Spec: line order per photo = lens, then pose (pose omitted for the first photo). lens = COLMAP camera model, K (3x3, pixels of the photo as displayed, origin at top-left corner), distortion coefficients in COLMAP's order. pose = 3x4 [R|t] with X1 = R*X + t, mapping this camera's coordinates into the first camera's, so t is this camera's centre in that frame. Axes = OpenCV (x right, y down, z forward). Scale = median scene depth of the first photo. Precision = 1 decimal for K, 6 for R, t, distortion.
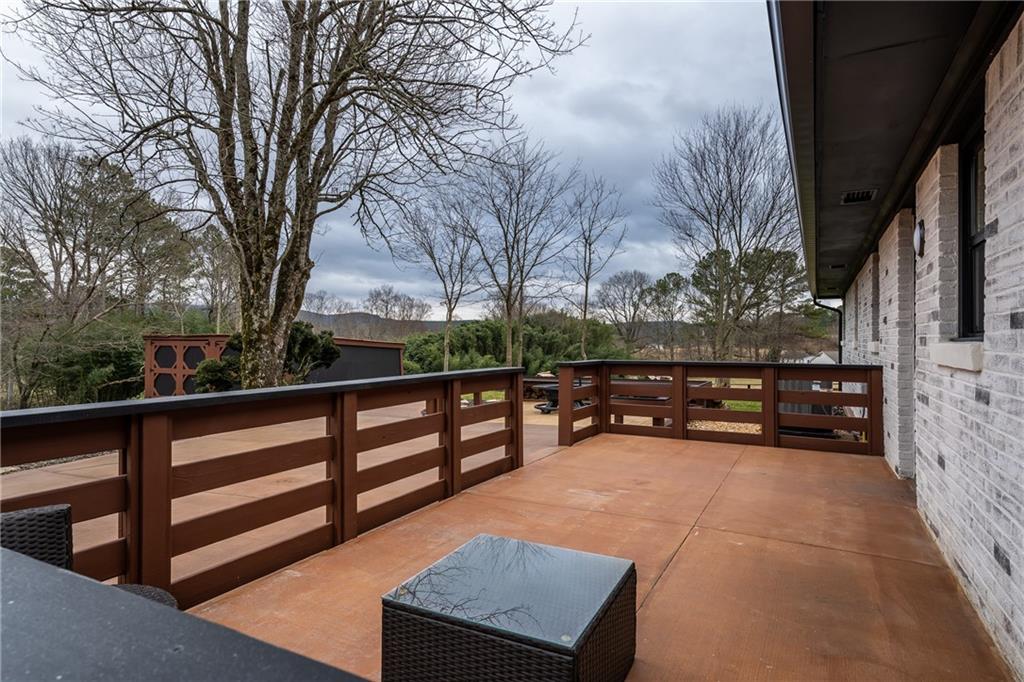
lens RADIAL K [[509.8, 0, 515.3], [0, 509.8, 338.9], [0, 0, 1]] dist [-0.034411, 0.016581]
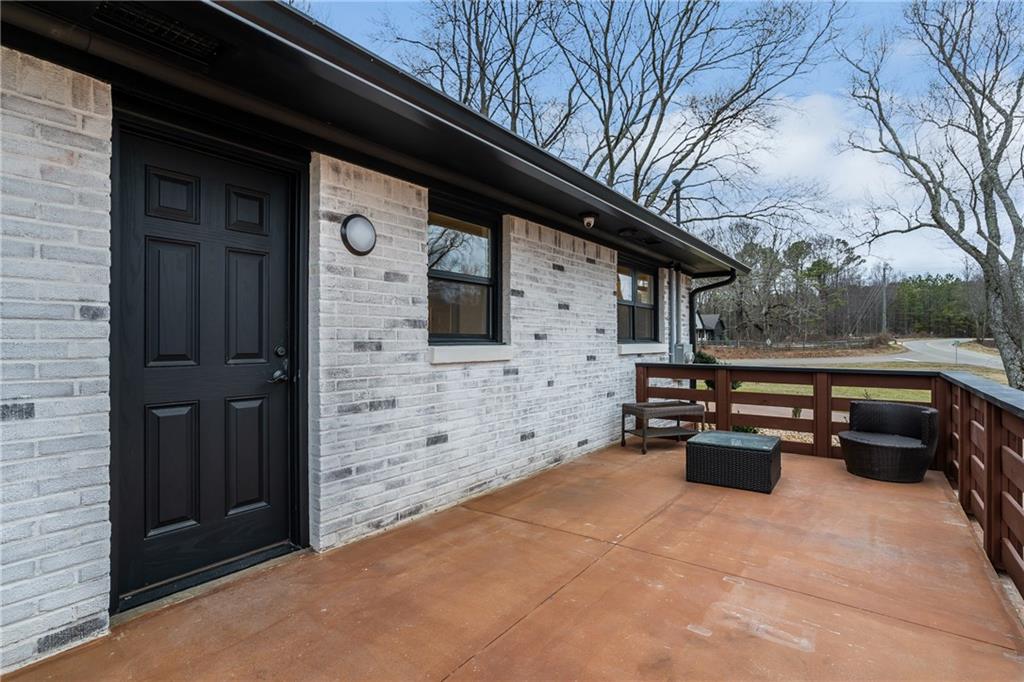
lens RADIAL K [[509.8, 0, 515.3], [0, 509.8, 338.9], [0, 0, 1]] dist [-0.034411, 0.016581]
pose [[-0.993789, 0.004810, 0.111175, 0.450877], [0.003343, 0.999905, -0.013381, 0.004494], [-0.111229, -0.012926, -0.993711, 2.037379]]
